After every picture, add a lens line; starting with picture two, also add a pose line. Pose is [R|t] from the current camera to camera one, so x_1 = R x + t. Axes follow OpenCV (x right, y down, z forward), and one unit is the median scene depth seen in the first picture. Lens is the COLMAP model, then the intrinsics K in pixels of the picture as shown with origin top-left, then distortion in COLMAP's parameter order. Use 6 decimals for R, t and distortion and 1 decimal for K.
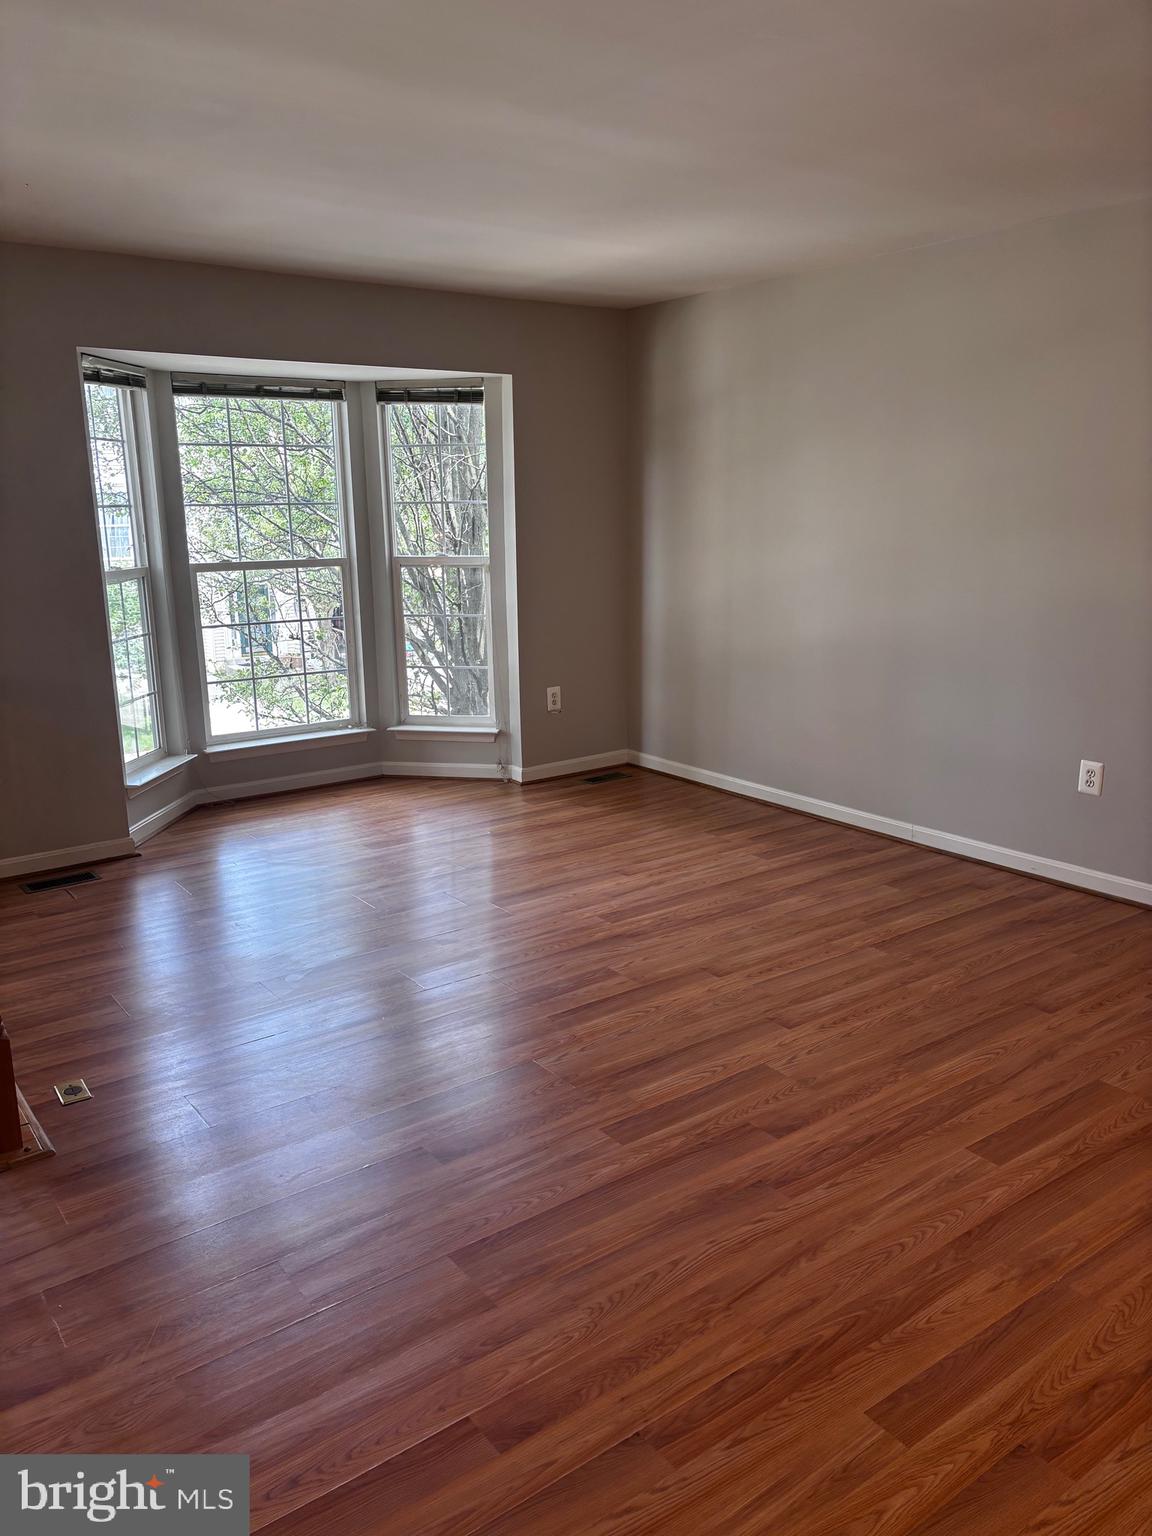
lens RADIAL K [[1165.1, 0, 576.0], [0, 1165.1, 768.0], [0, 0, 1]] dist [0.001855, 0.000657]
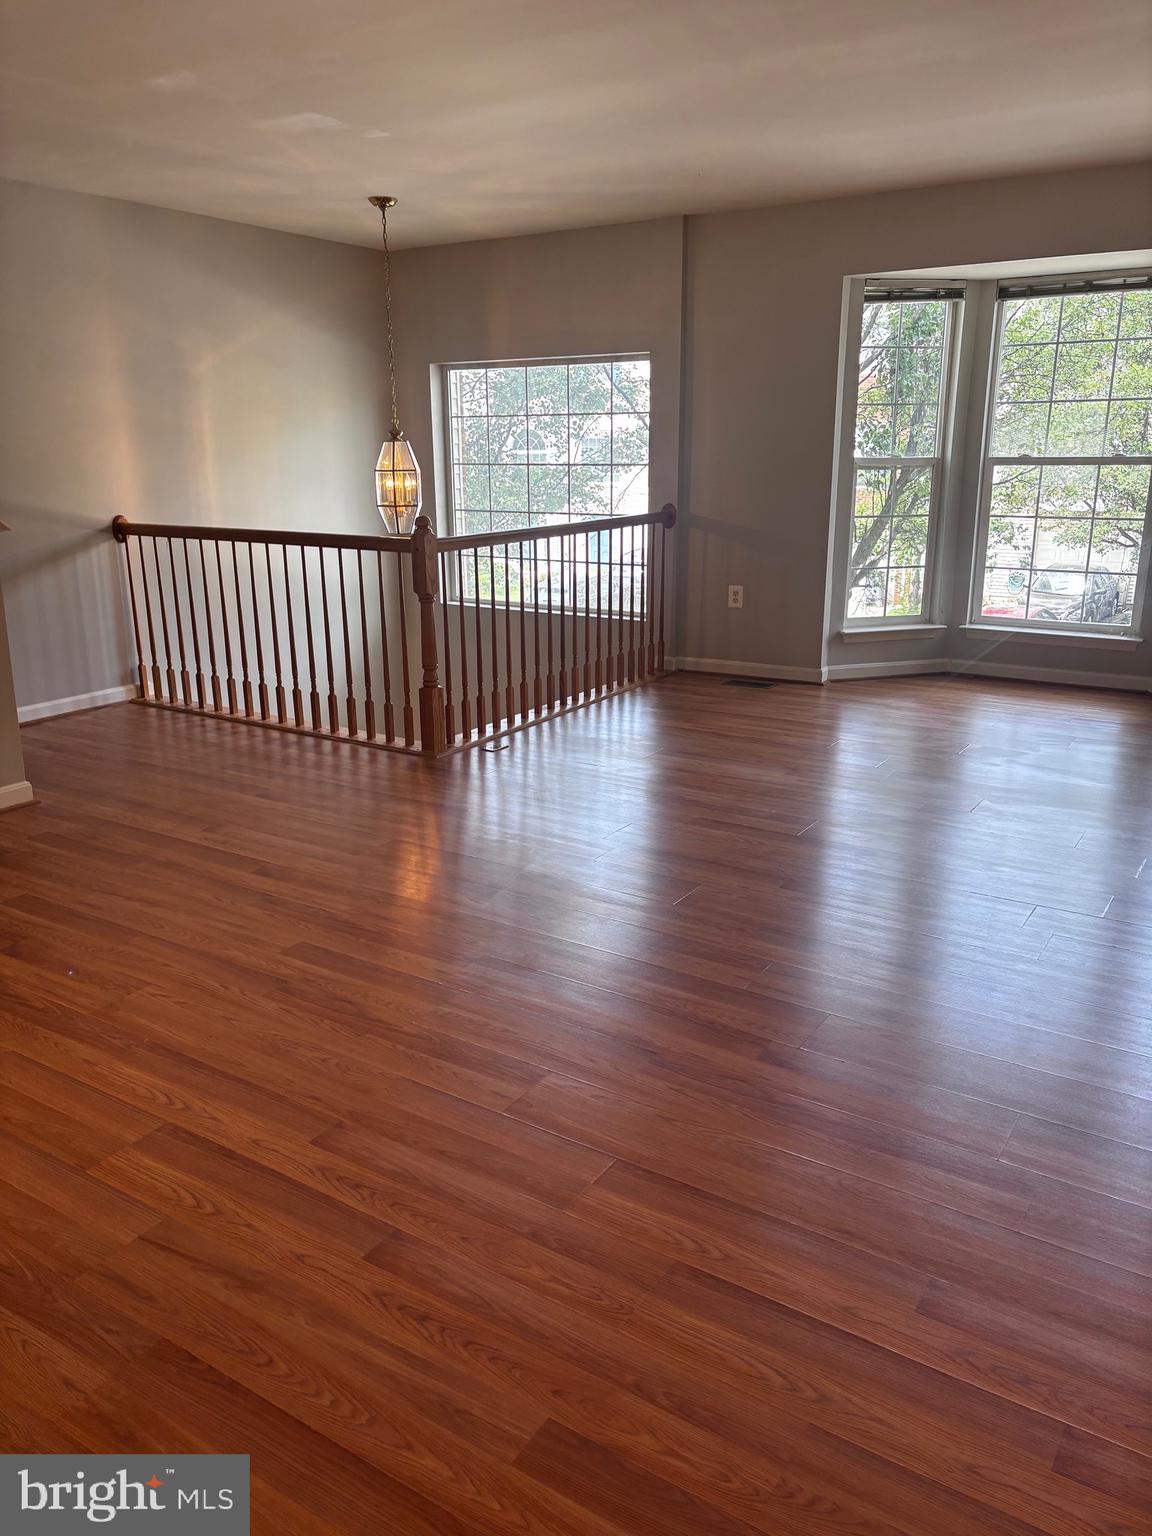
lens RADIAL K [[1171.1, 0, 575.4], [0, 1171.1, 805.8], [0, 0, 1]] dist [-0.000211, -0.002630]
pose [[0.348980, 0.294449, -0.889670, 1.851265], [-0.205068, 0.950342, 0.234090, -0.112473], [0.914418, 0.100750, 0.392032, 0.683446]]
